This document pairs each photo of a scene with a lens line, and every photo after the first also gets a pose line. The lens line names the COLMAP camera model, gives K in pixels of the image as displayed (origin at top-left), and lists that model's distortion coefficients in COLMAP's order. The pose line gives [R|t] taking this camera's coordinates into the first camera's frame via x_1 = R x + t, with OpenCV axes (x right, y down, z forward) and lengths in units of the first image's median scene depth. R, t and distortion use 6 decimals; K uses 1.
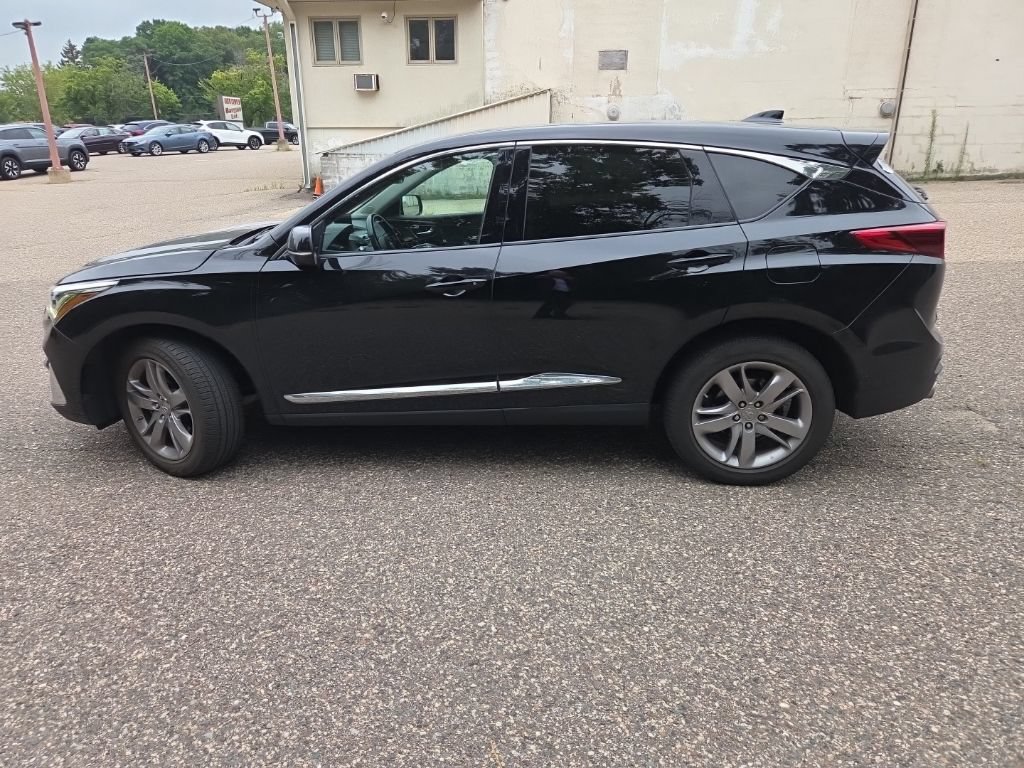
lens RADIAL K [[693.8, 0, 494.2], [0, 693.8, 377.0], [0, 0, 1]] dist [0.068635, -0.052980]
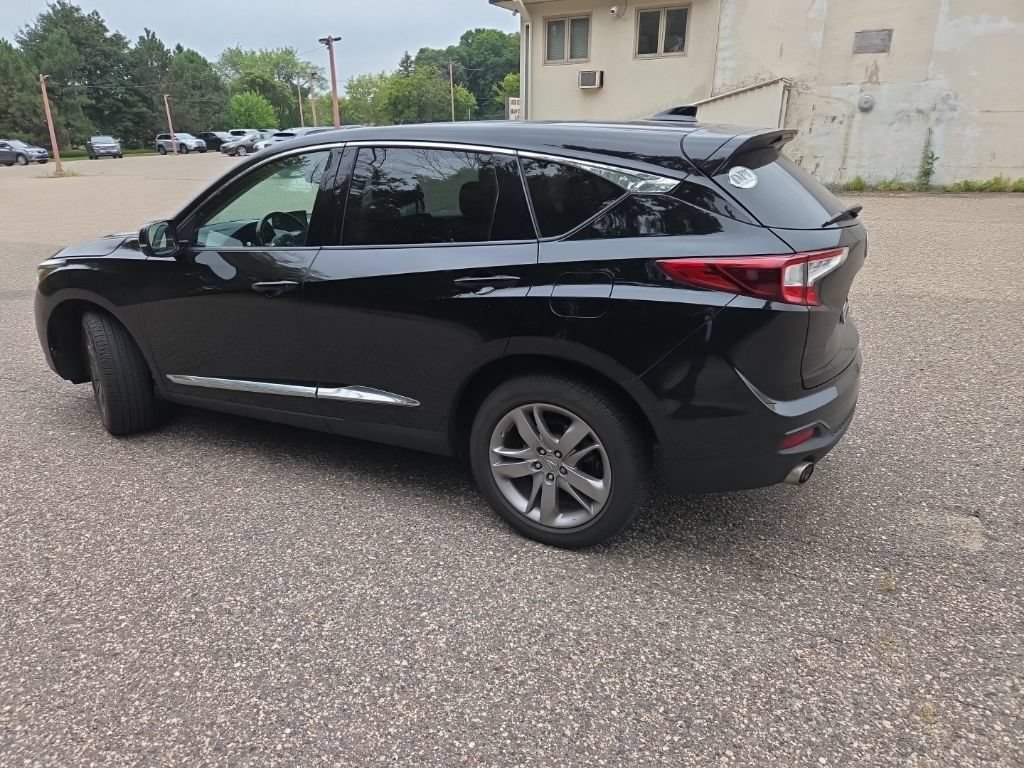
lens RADIAL K [[689.6, 0, 487.8], [0, 689.6, 387.5], [0, 0, 1]] dist [0.066749, -0.051051]
pose [[0.918108, 0.133236, -0.373263, 0.117324], [-0.126129, 0.991059, 0.043521, -0.013193], [0.375724, 0.007123, 0.926704, 0.035903]]
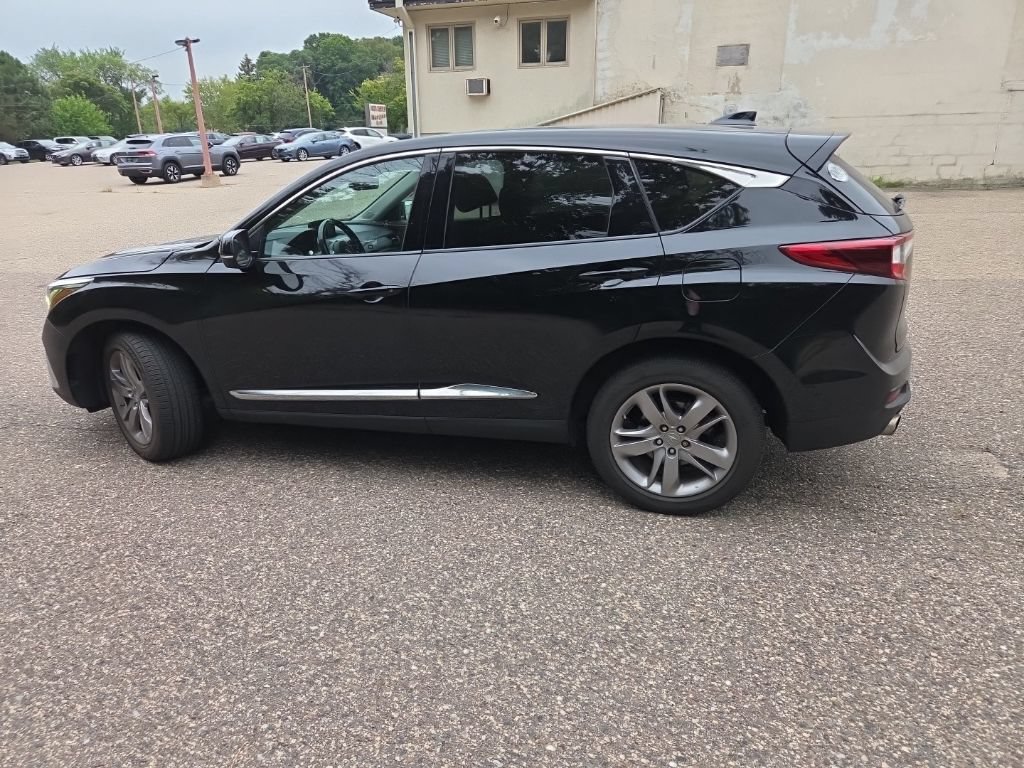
lens RADIAL K [[692.4, 0, 496.0], [0, 692.4, 389.8], [0, 0, 1]] dist [0.071860, -0.058170]
pose [[0.980977, 0.055835, -0.185919, 0.059315], [-0.053281, 0.998404, 0.018709, -0.003461], [0.186667, -0.008447, 0.982387, 0.007931]]
